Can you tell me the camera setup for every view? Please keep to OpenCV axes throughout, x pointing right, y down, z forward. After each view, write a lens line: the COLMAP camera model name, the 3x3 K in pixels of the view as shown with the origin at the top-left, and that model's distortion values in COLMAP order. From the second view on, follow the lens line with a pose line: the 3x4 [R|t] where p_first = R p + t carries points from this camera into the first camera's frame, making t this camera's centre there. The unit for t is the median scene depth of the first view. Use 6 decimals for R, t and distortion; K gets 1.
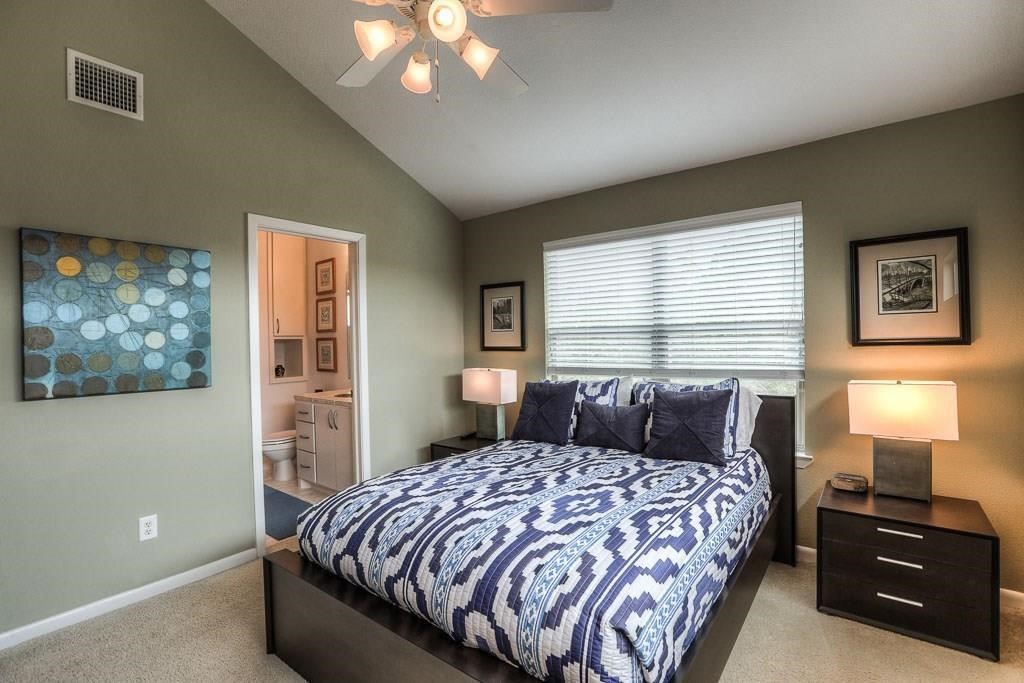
lens RADIAL K [[471.6, 0, 508.0], [0, 471.6, 341.7], [0, 0, 1]] dist [-0.023445, -0.000092]
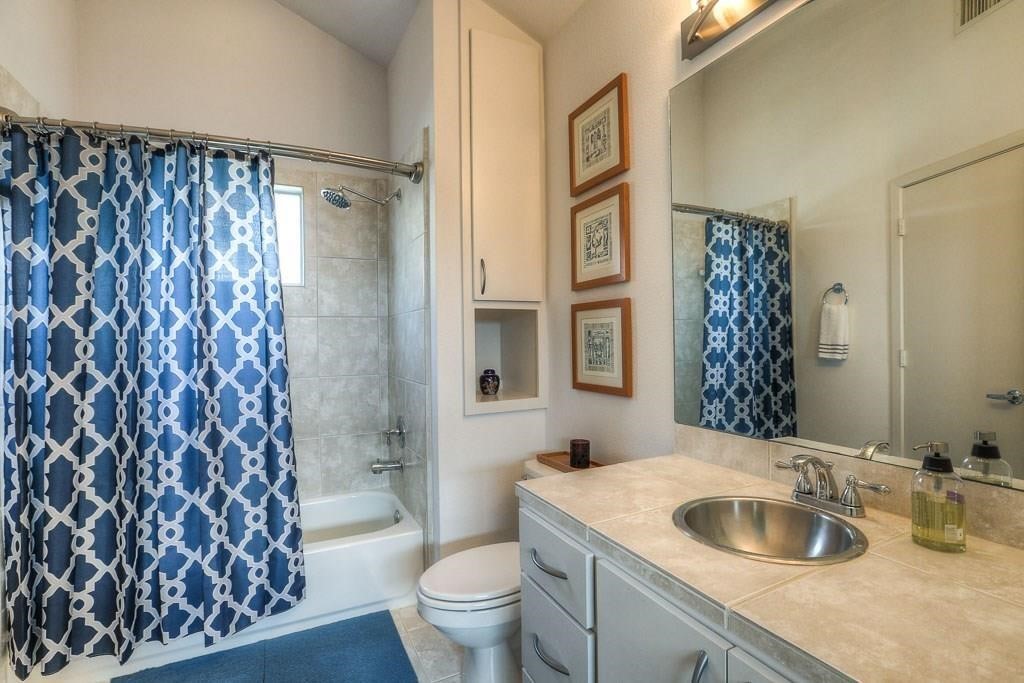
lens RADIAL K [[490.7, 0, 508.6], [0, 490.7, 336.8], [0, 0, 1]] dist [0.001569, 0.000007]
pose [[0.900225, 0.003358, -0.435411, -0.279689], [-0.003737, 0.999993, -0.000014, 0.019534], [0.435408, 0.001639, 0.900232, 0.614714]]
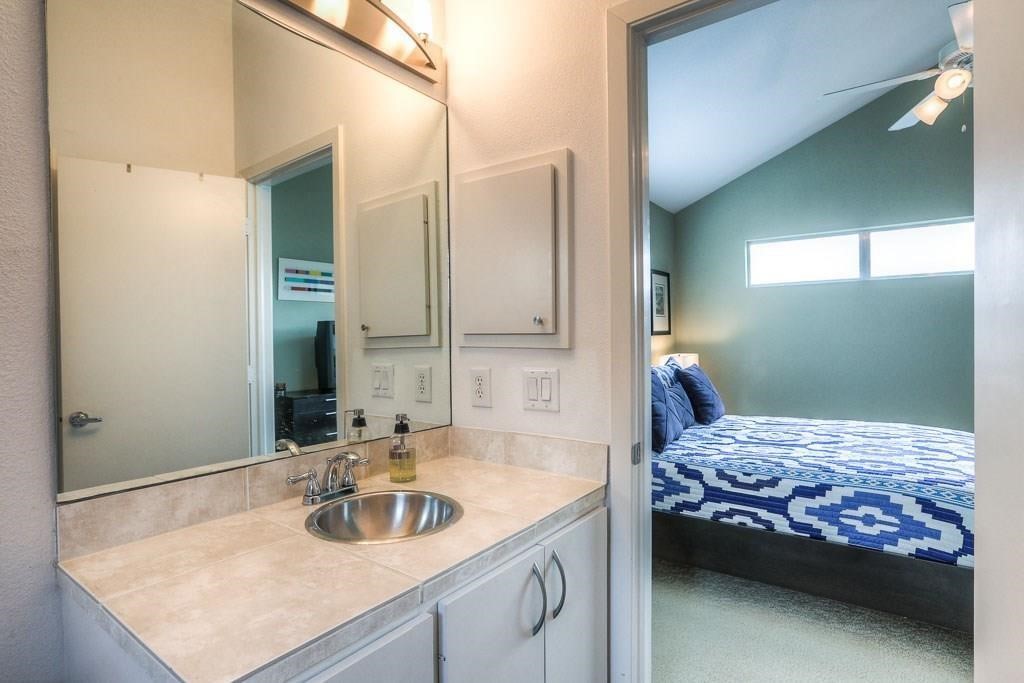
lens RADIAL K [[514.8, 0, 508.9], [0, 514.8, 342.5], [0, 0, 1]] dist [-0.003314, -0.000300]
pose [[-0.022180, 0.001686, 0.999753, -0.511915], [0.009106, 0.999957, -0.001485, 0.015289], [-0.999713, 0.009070, -0.022194, 0.781731]]
